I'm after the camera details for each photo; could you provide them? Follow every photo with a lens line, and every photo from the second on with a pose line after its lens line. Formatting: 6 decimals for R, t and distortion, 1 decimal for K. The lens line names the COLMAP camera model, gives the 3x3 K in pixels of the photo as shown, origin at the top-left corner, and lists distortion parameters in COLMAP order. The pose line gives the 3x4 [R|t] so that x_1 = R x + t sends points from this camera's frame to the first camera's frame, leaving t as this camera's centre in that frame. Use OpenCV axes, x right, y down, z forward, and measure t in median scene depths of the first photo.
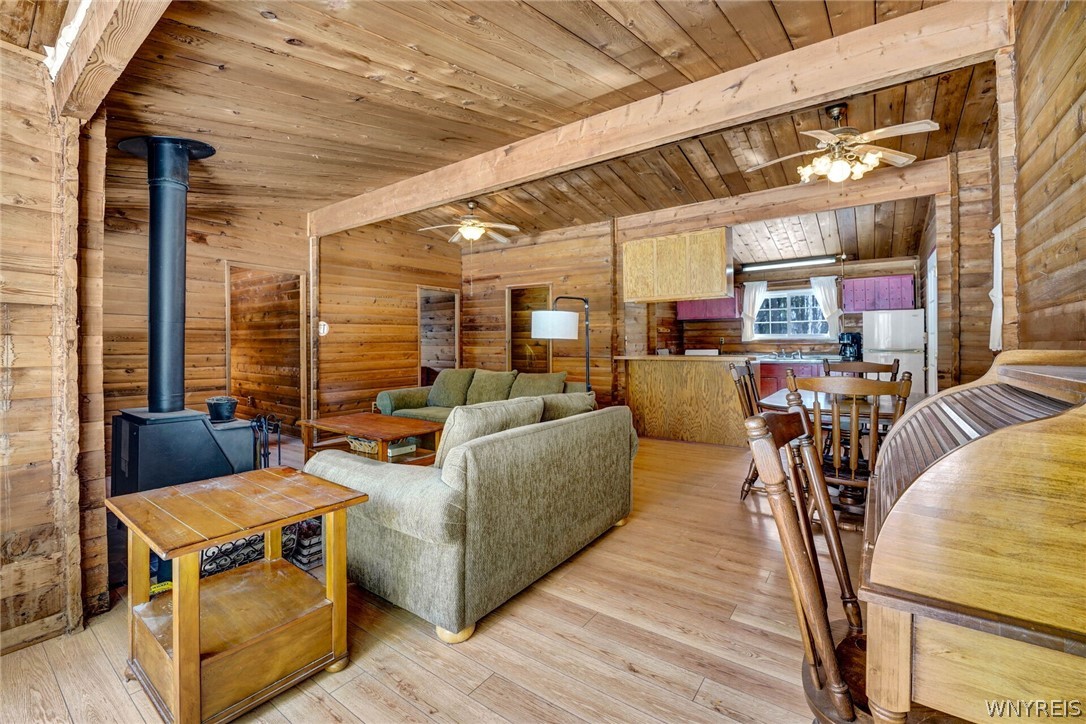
lens RADIAL K [[460.3, 0, 547.1], [0, 460.3, 335.8], [0, 0, 1]] dist [-0.022558, 0.001166]
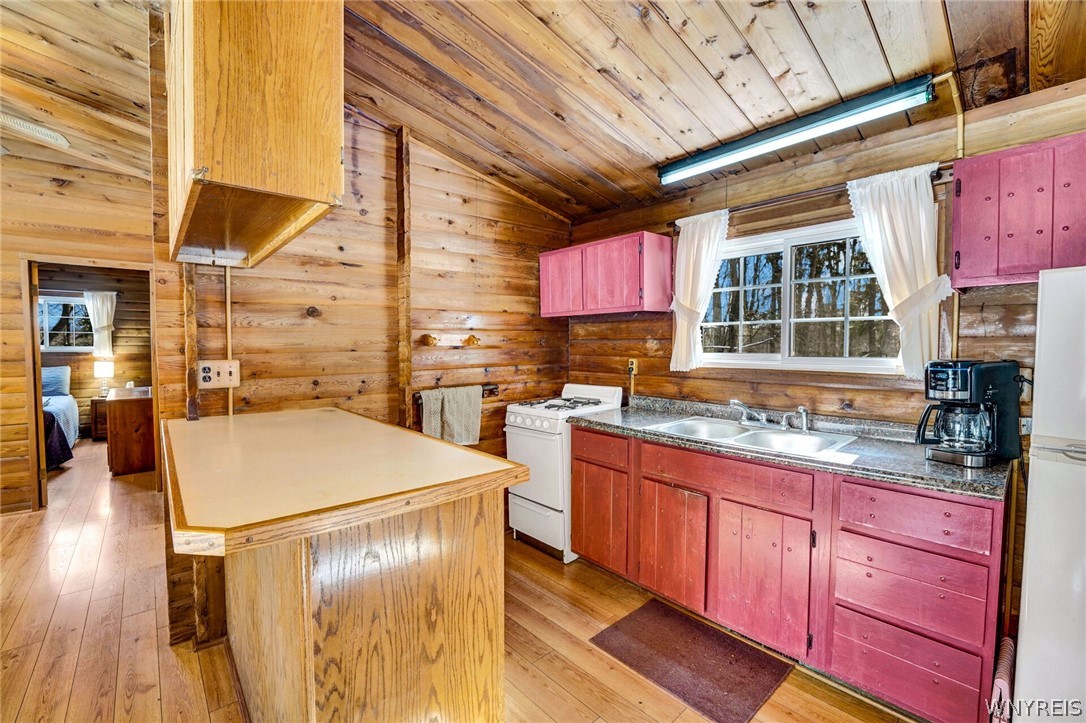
lens RADIAL K [[460.3, 0, 552.8], [0, 460.3, 363.4], [0, 0, 1]] dist [-0.022558, 0.001166]
pose [[0.974126, 0.019687, -0.225145, 0.443515], [-0.007219, 0.998401, 0.056067, -0.016607], [0.225889, -0.052991, 0.972711, 0.628421]]
